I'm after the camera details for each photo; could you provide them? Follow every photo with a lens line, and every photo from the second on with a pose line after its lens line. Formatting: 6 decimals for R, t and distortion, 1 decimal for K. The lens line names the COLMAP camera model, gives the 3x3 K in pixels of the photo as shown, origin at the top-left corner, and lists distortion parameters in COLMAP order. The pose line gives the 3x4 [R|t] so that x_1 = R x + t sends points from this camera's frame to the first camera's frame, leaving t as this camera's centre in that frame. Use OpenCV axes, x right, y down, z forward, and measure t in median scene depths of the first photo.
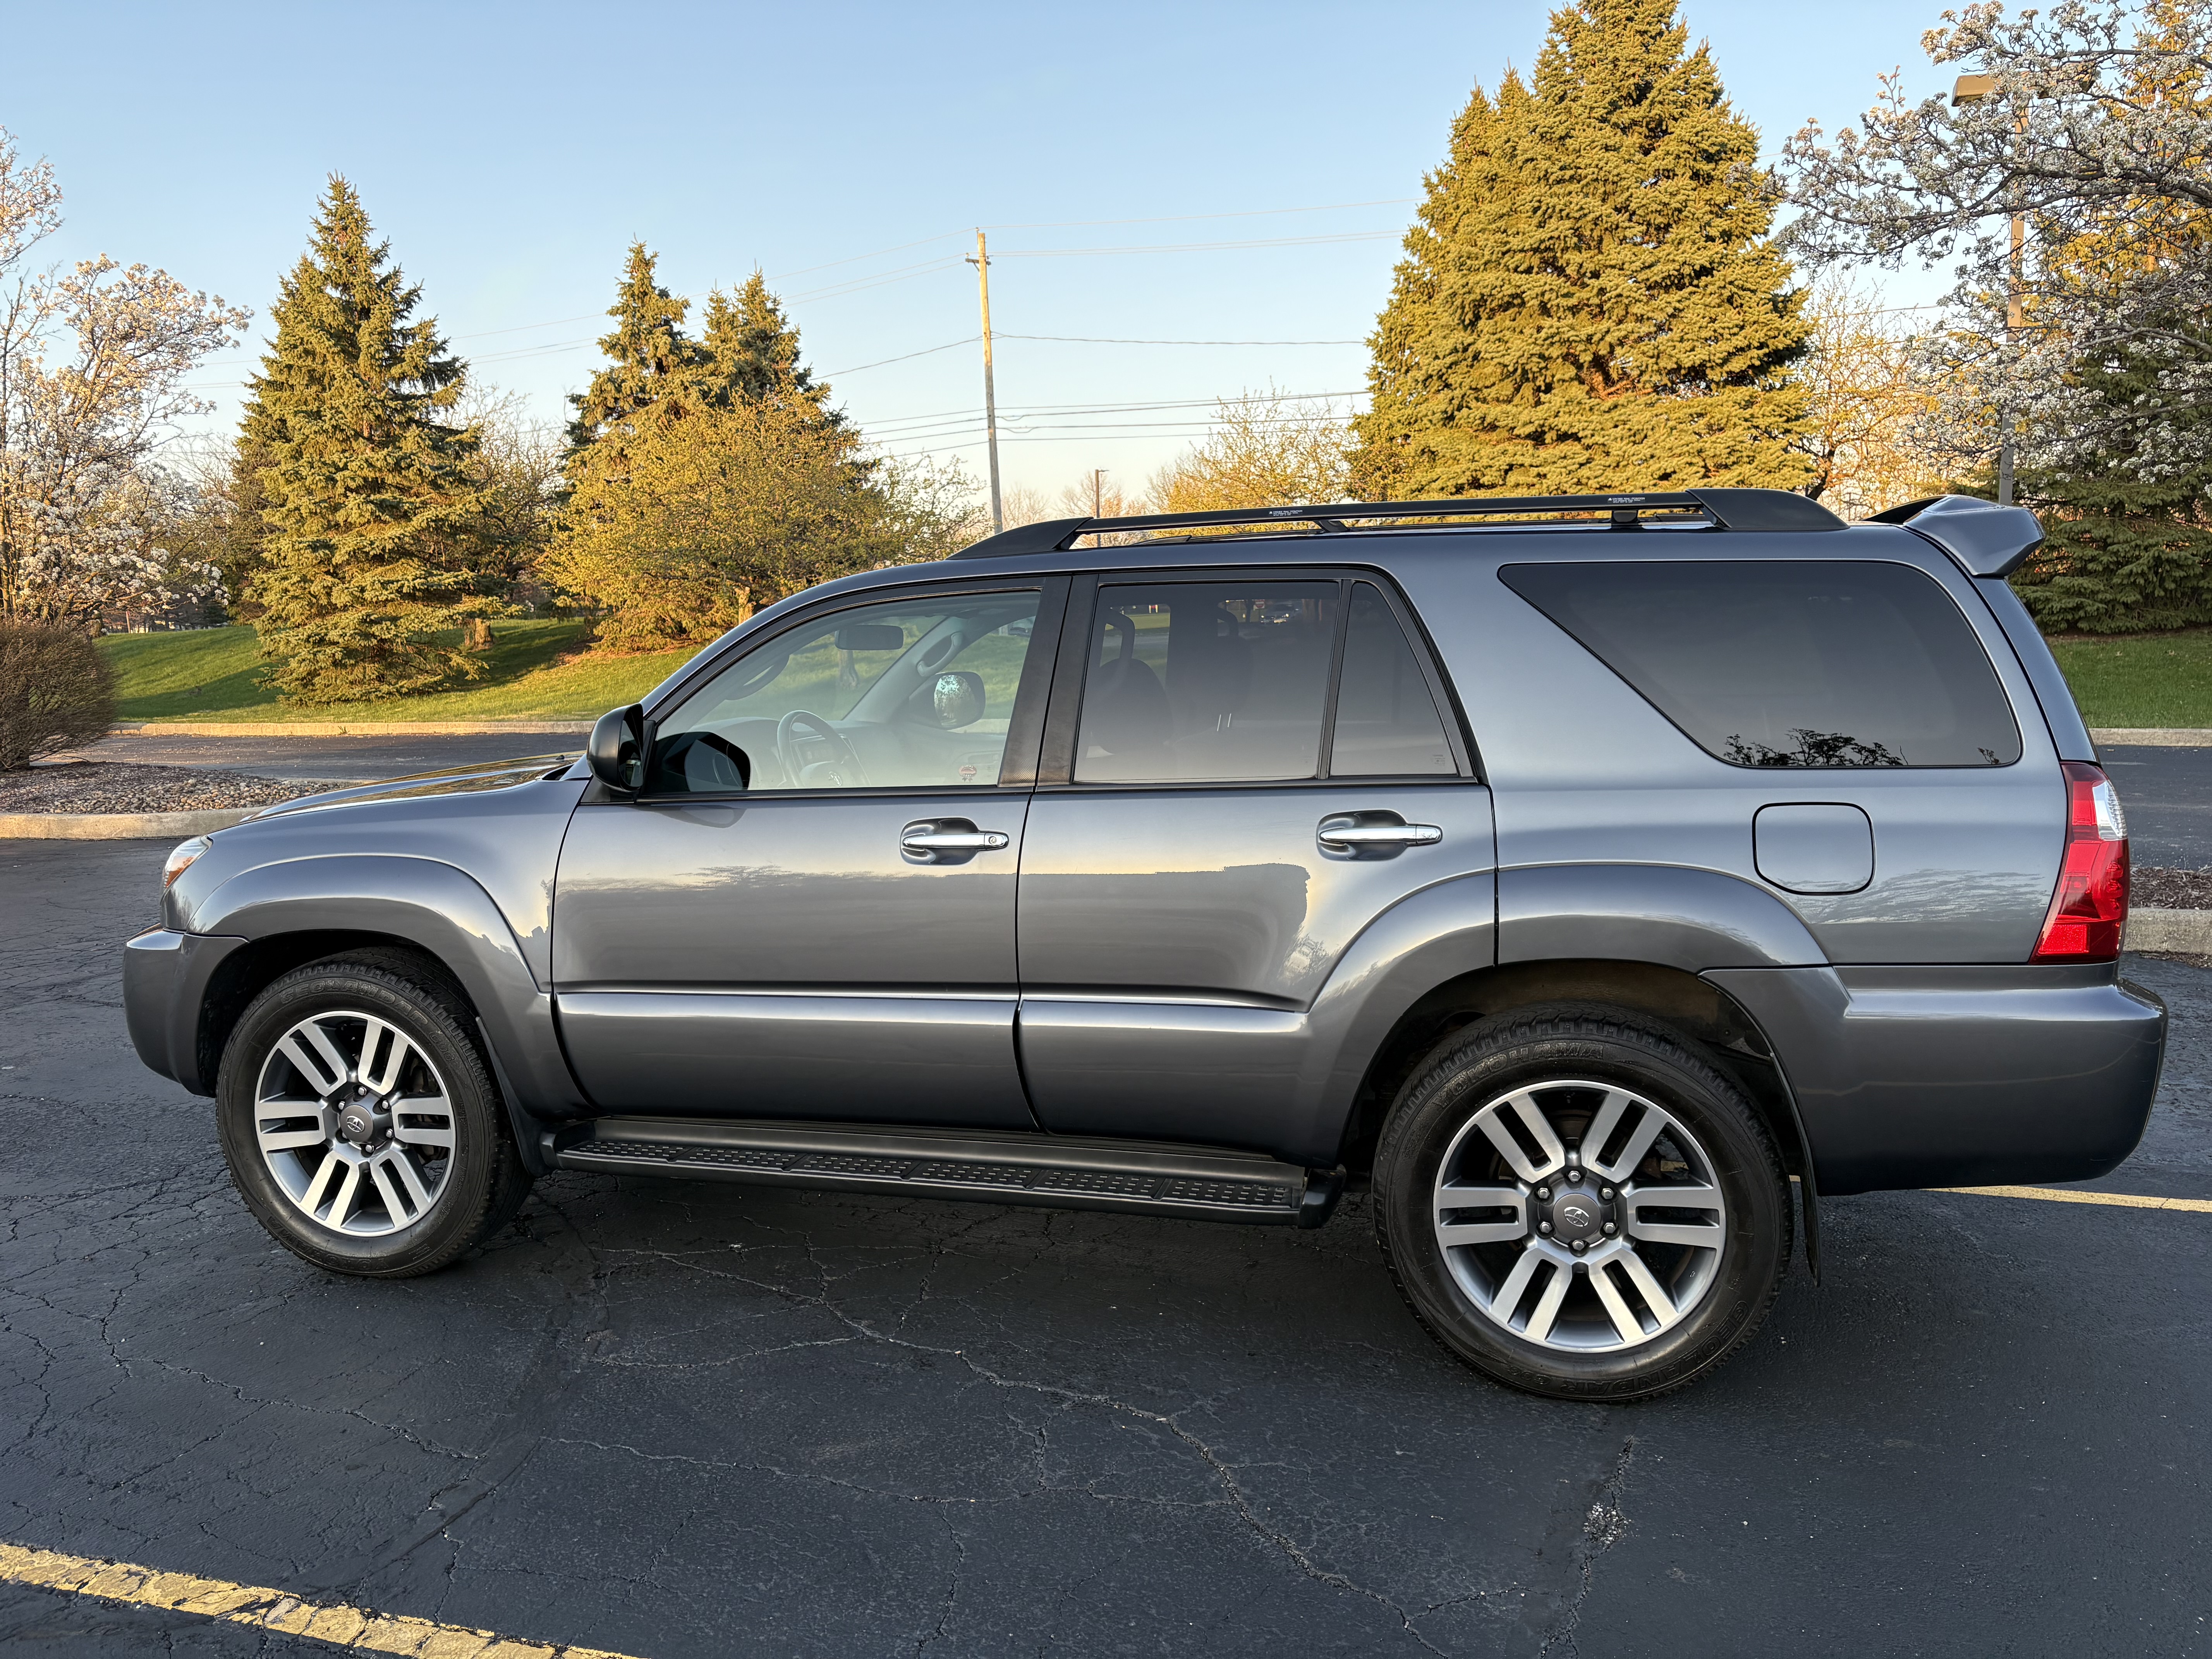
lens RADIAL K [[1670.5, 0, 1112.7], [0, 1670.5, 826.8], [0, 0, 1]] dist [0.024829, -0.011608]
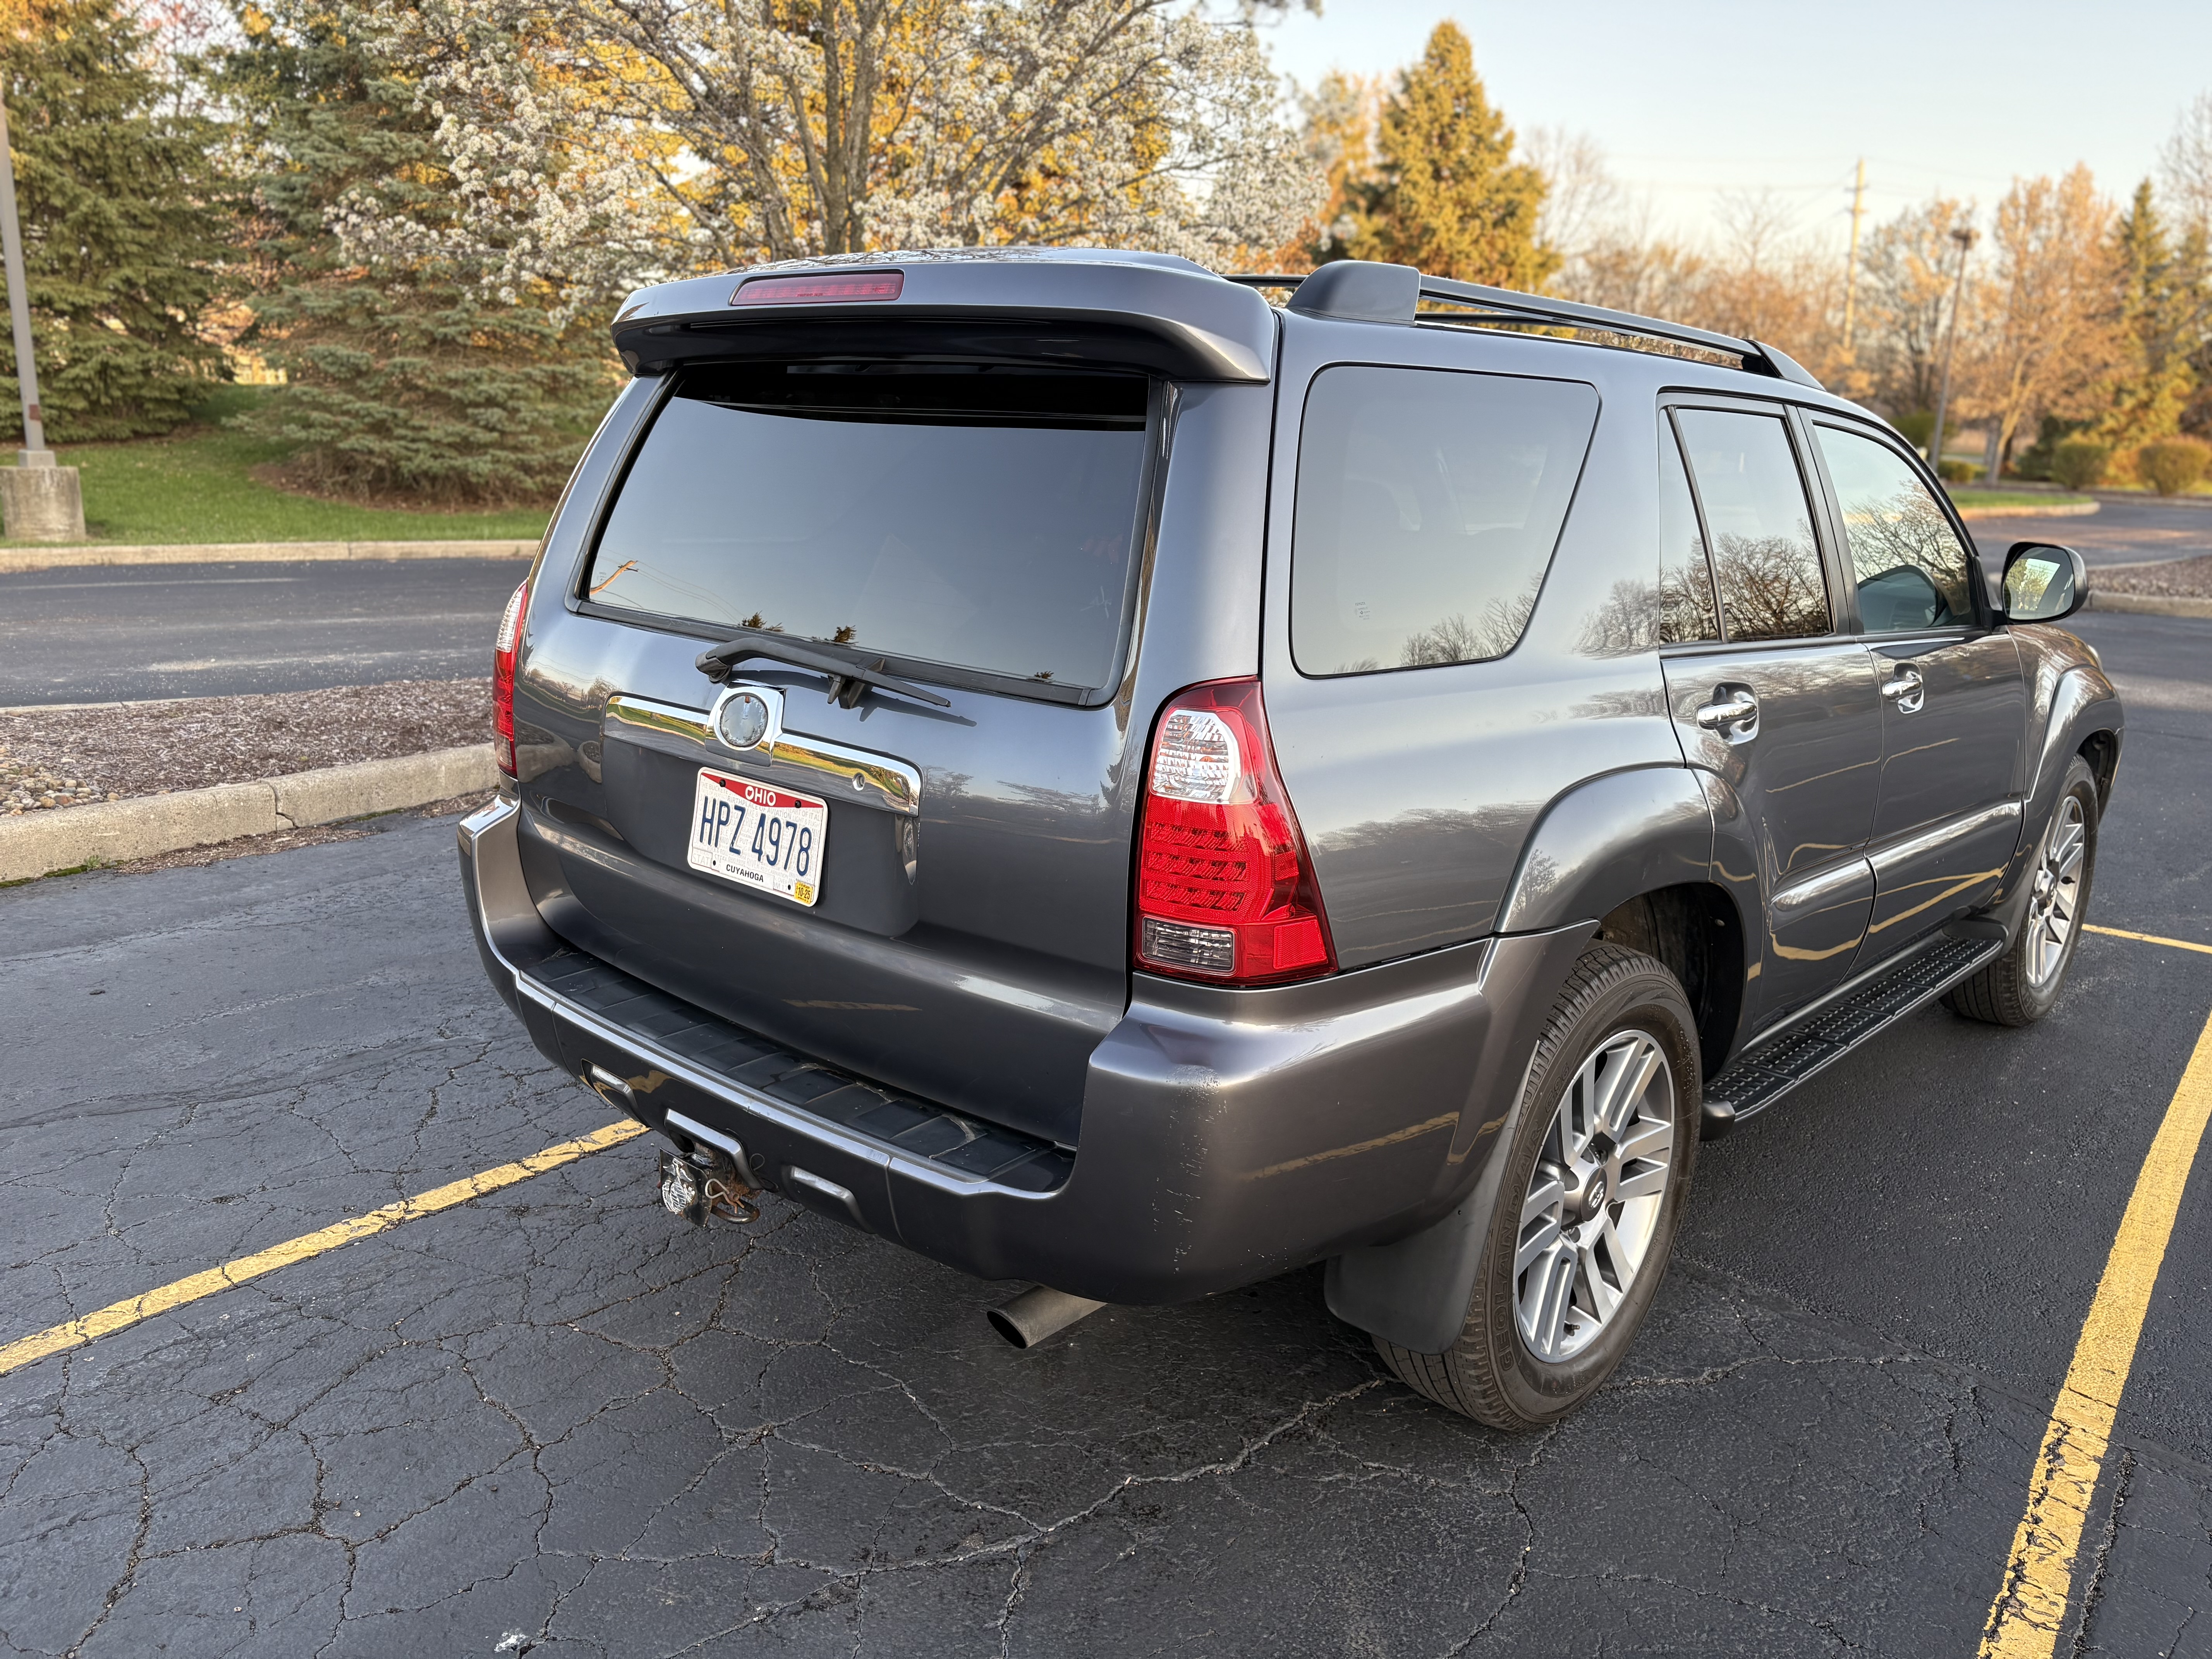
lens RADIAL K [[1670.5, 0, 1113.0], [0, 1670.5, 835.6], [0, 0, 1]] dist [0.024829, -0.011608]
pose [[0.332675, -0.190097, 0.923683, -0.091099], [0.082035, 0.981593, 0.172469, -0.010104], [-0.939467, 0.018398, 0.342146, 0.098886]]
